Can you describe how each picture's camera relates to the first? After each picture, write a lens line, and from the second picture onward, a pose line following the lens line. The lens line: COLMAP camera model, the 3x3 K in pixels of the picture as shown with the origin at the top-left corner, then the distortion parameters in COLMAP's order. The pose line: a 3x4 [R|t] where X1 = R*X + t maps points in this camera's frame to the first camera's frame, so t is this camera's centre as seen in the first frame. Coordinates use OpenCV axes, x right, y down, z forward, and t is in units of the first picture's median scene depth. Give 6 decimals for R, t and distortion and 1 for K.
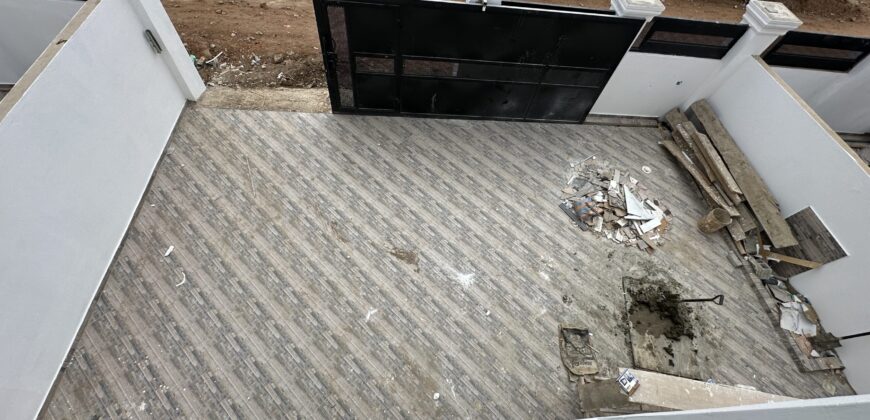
lens RADIAL K [[347.8, 0, 435.0], [0, 347.8, 210.0], [0, 0, 1]] dist [-0.001036, -0.000046]
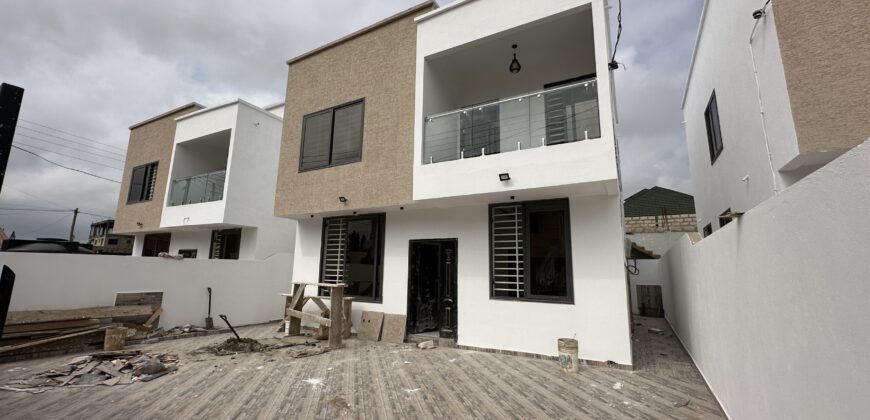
lens RADIAL K [[347.8, 0, 435.0], [0, 347.8, 210.0], [0, 0, 1]] dist [-0.001036, -0.000046]
pose [[-0.817576, -0.025246, 0.575267, -0.687463], [0.416545, 0.663841, 0.621132, -0.542606], [-0.397567, 0.747447, -0.532225, 0.972912]]
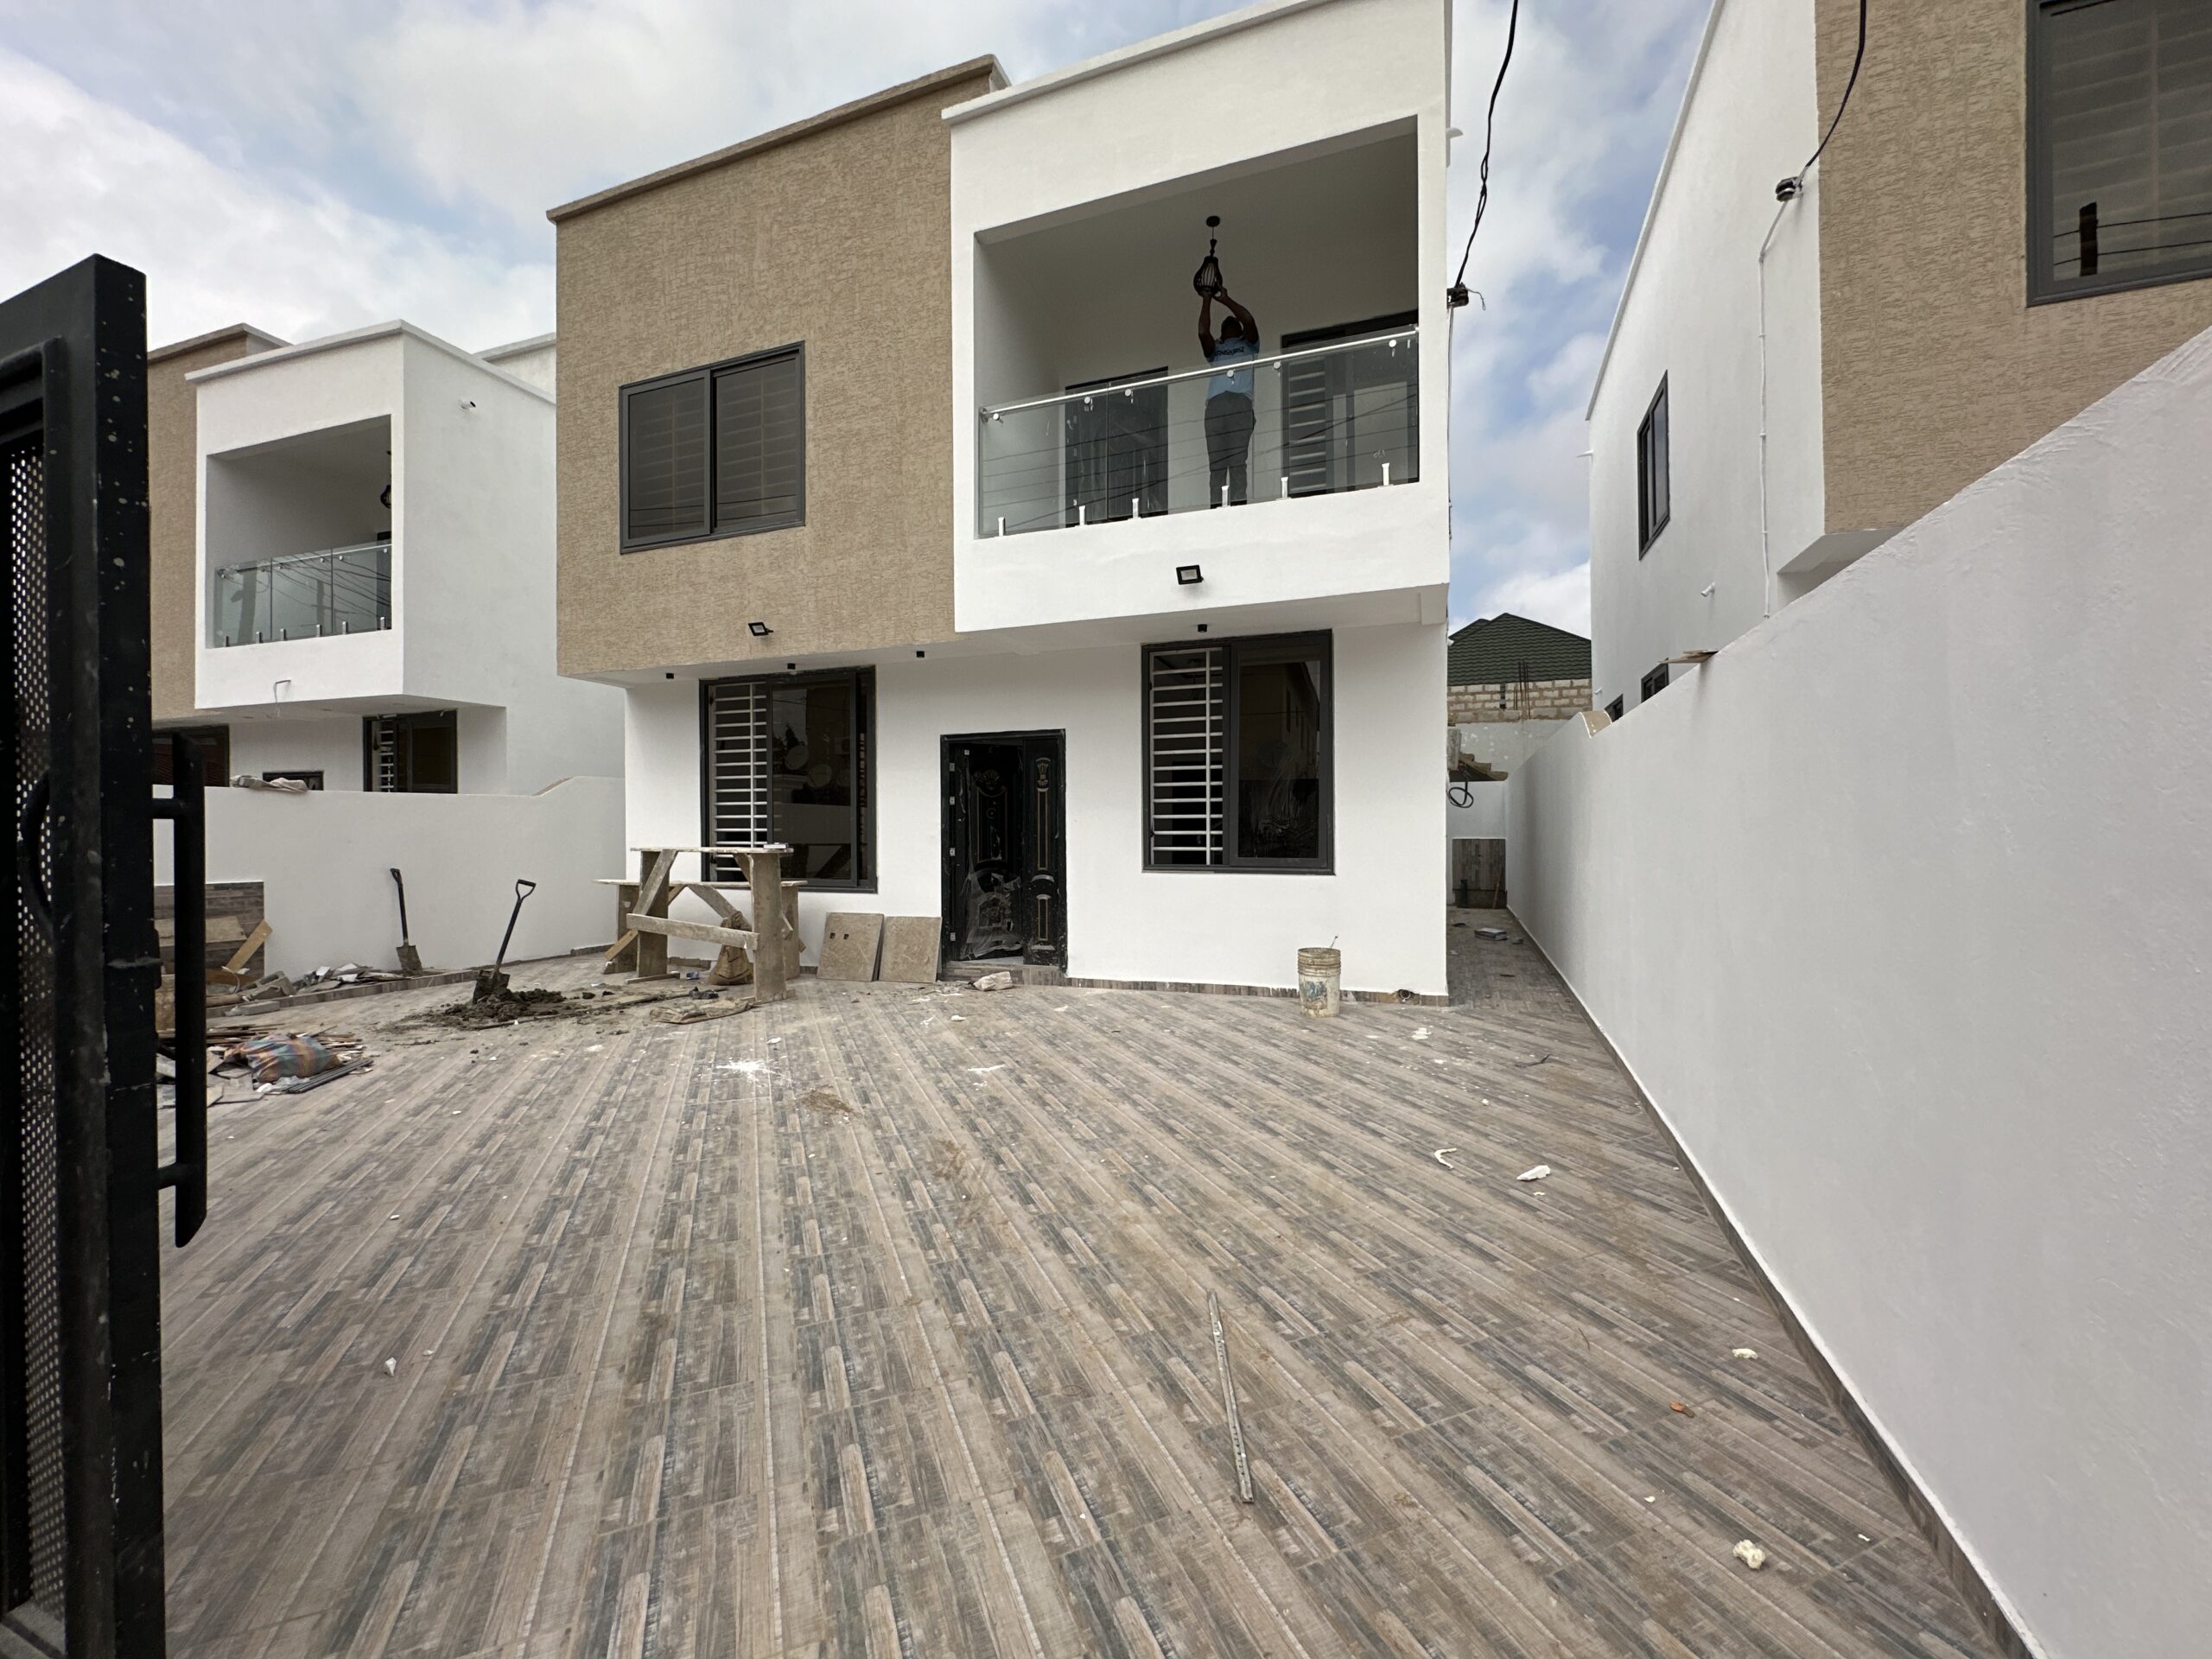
lens RADIAL K [[887.8, 0, 1106.0], [0, 887.8, 829.5], [0, 0, 1]] dist [-0.001382, -0.000093]
pose [[-0.897330, -0.106661, 0.428279, -0.661091], [0.310999, 0.535734, 0.785028, -0.593626], [-0.313175, 0.837623, -0.447559, 1.044118]]
